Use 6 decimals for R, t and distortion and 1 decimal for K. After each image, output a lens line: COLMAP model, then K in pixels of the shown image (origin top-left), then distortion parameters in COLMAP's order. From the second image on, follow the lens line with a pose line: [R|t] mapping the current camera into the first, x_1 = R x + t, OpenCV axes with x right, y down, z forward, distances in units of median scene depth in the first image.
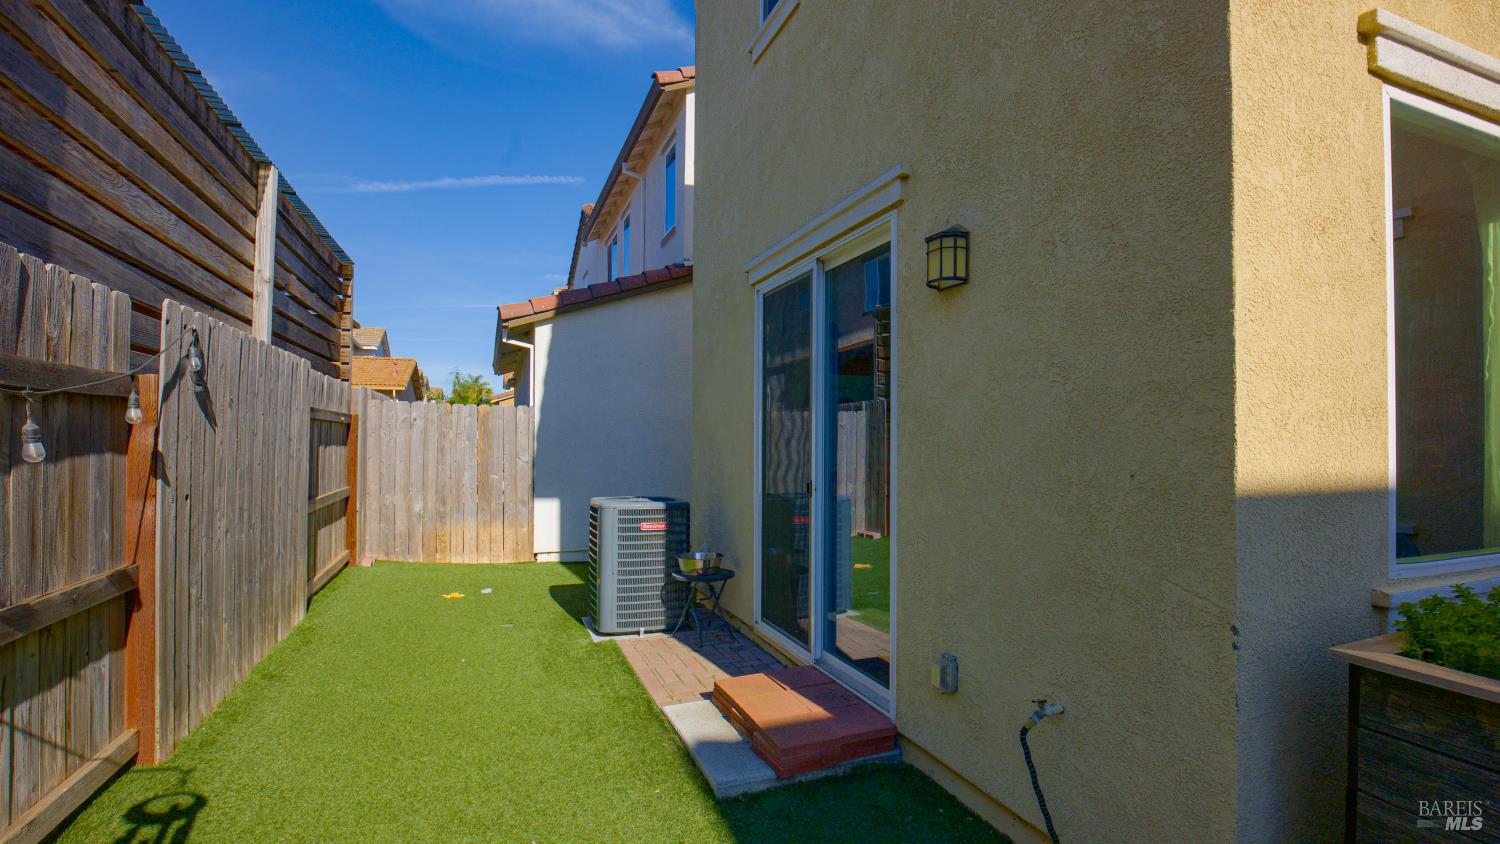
lens RADIAL K [[676.3, 0, 749.8], [0, 676.3, 426.9], [0, 0, 1]] dist [0.008801, -0.006767]
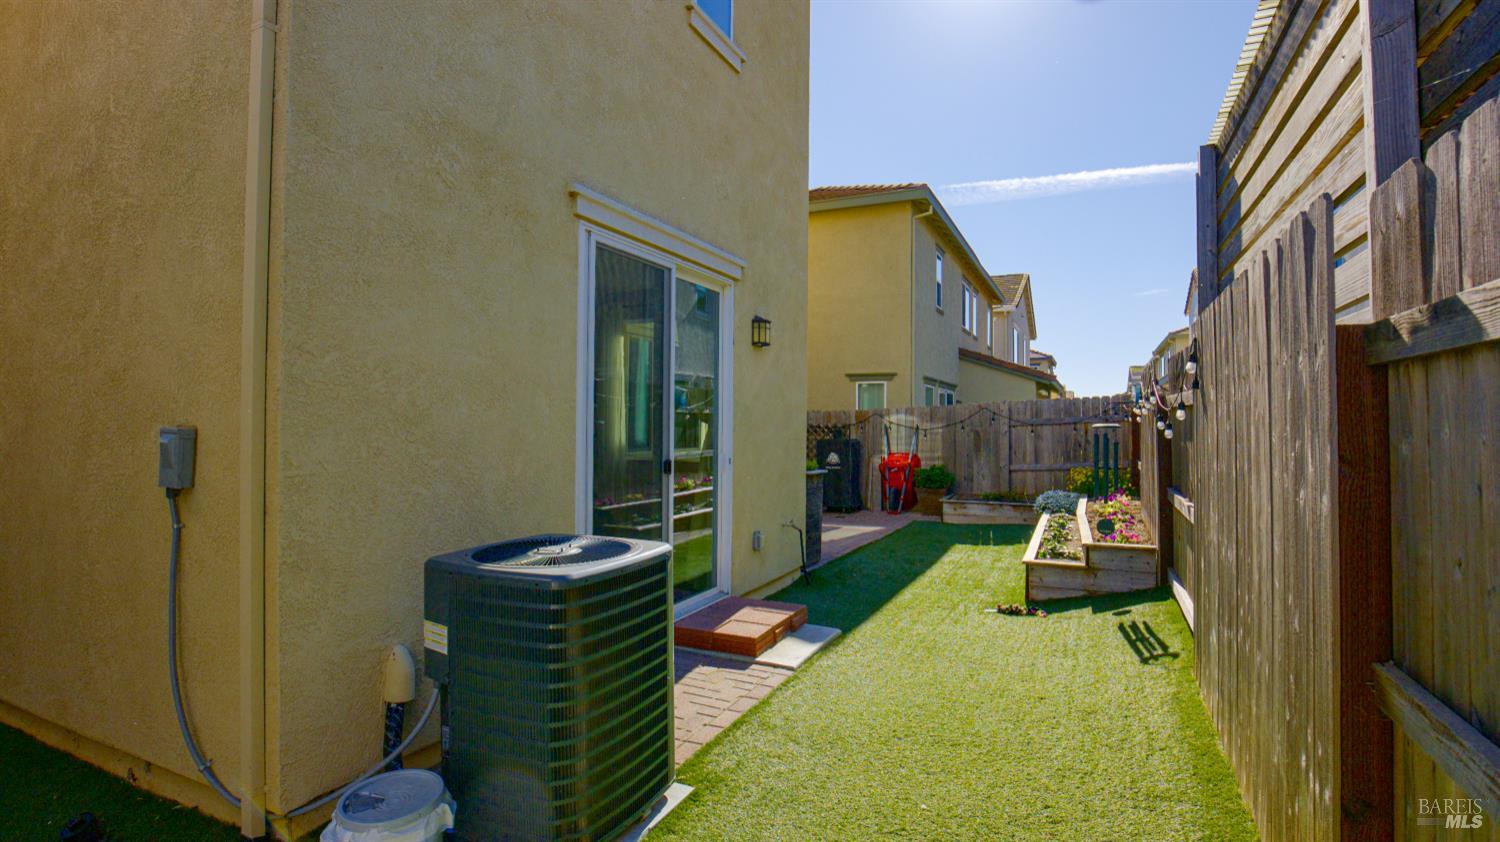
lens RADIAL K [[676.3, 0, 749.8], [0, 676.3, 425.9], [0, 0, 1]] dist [0.008801, -0.006767]
pose [[-0.671910, -0.012613, 0.740526, -1.010042], [-0.022089, 0.999751, -0.003014, 0.028209], [-0.740303, -0.018383, -0.672021, 2.040722]]
